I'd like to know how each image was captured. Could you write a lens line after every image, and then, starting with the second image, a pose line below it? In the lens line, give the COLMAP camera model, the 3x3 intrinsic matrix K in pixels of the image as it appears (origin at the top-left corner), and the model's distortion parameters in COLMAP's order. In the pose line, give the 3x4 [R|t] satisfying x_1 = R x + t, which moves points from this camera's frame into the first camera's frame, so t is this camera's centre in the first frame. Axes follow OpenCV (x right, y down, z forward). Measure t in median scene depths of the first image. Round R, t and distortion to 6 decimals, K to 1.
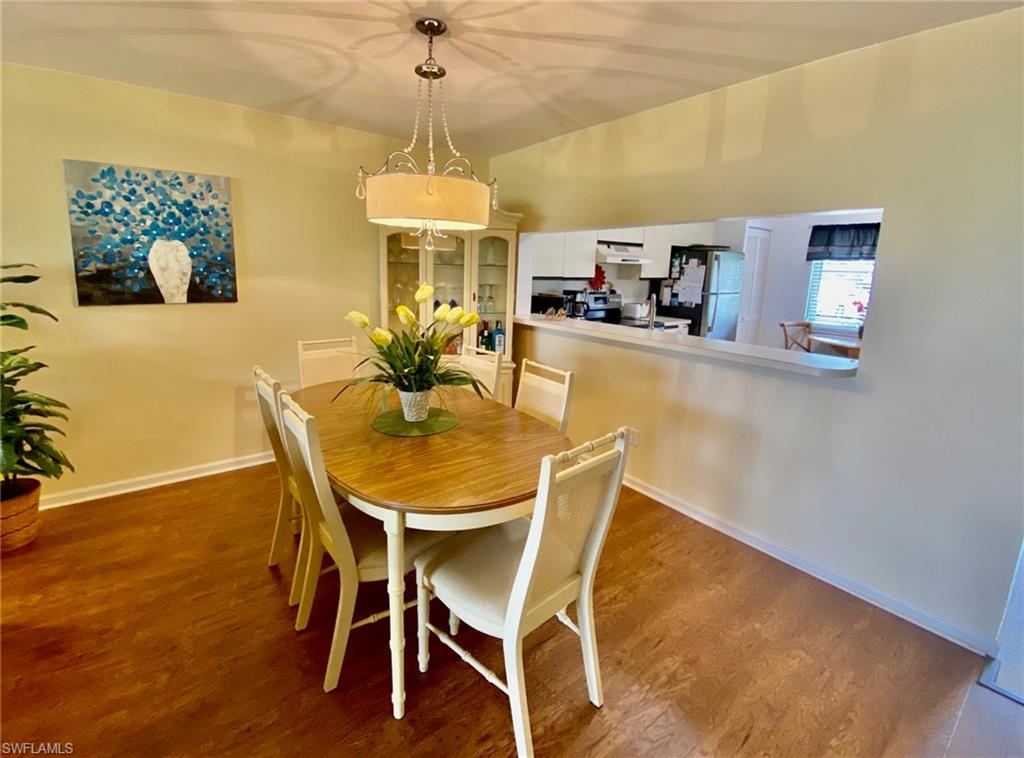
lens RADIAL K [[458.7, 0, 481.1], [0, 458.7, 346.3], [0, 0, 1]] dist [-0.005050, -0.000487]
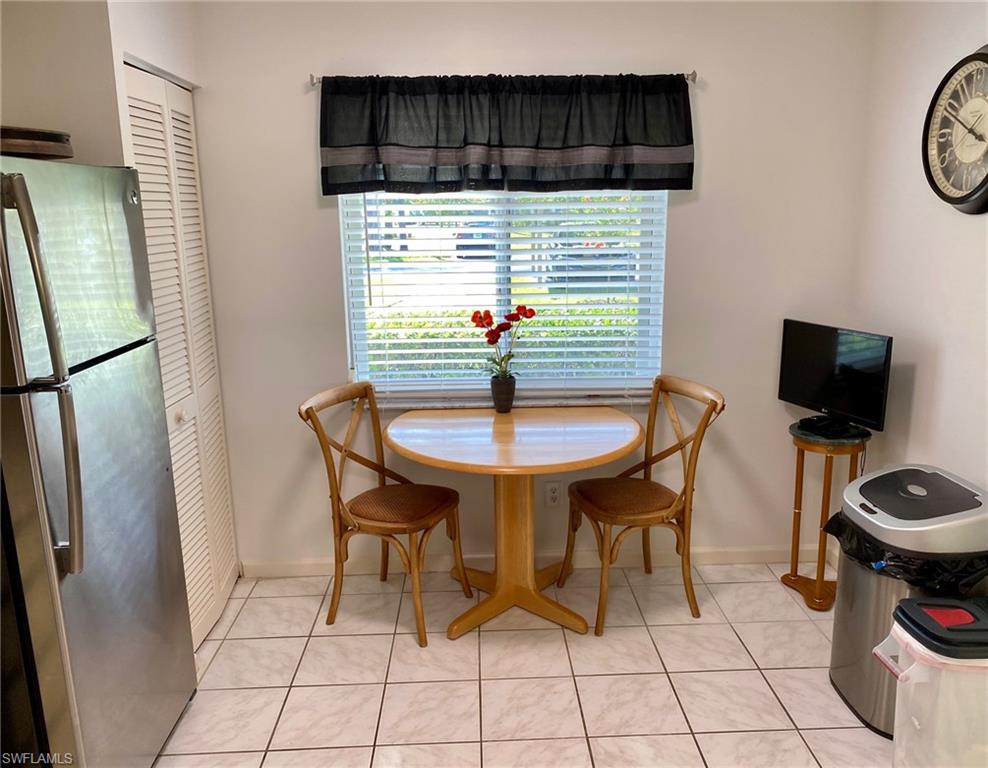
lens RADIAL K [[787.9, 0, 492.8], [0, 787.9, 387.0], [0, 0, 1]] dist [0.027580, -0.022490]
pose [[0.571596, -0.215335, 0.791776, 0.338095], [0.168193, 0.975209, 0.143801, -0.123069], [-0.803112, 0.050975, 0.593643, 0.624003]]
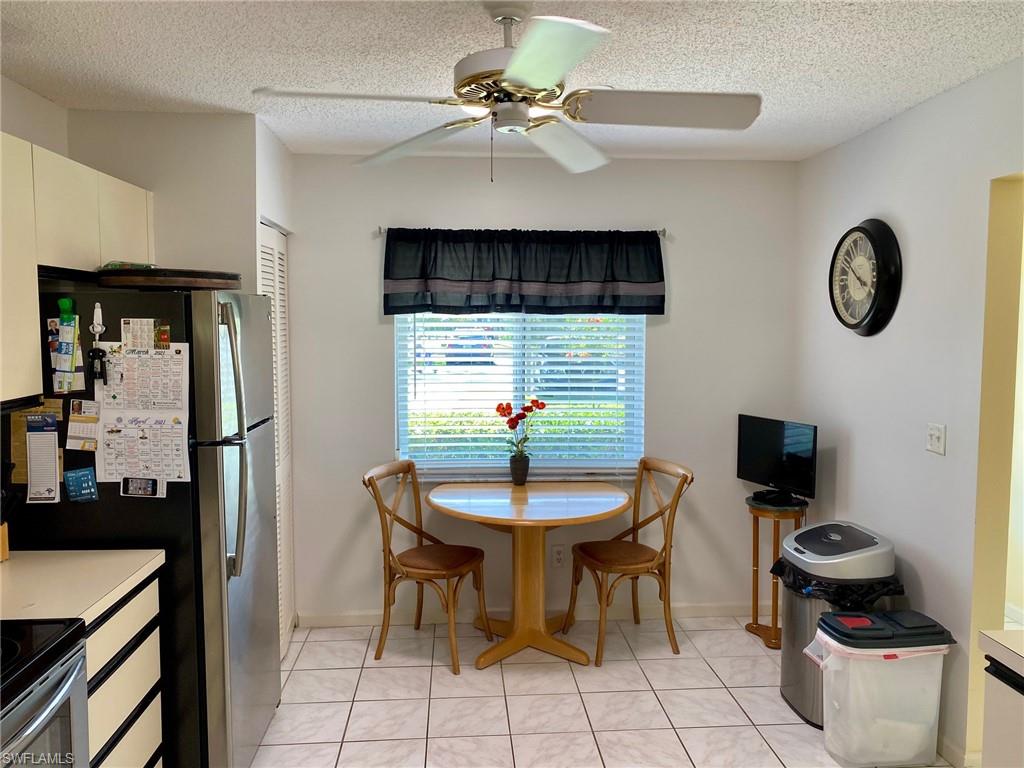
lens RADIAL K [[786.3, 0, 505.3], [0, 786.3, 378.0], [0, 0, 1]] dist [0.038281, -0.021757]
pose [[0.543510, -0.086548, 0.834929, 0.188238], [0.156407, 0.987692, 0.000568, -0.120201], [-0.824702, 0.130280, 0.550358, 0.559555]]
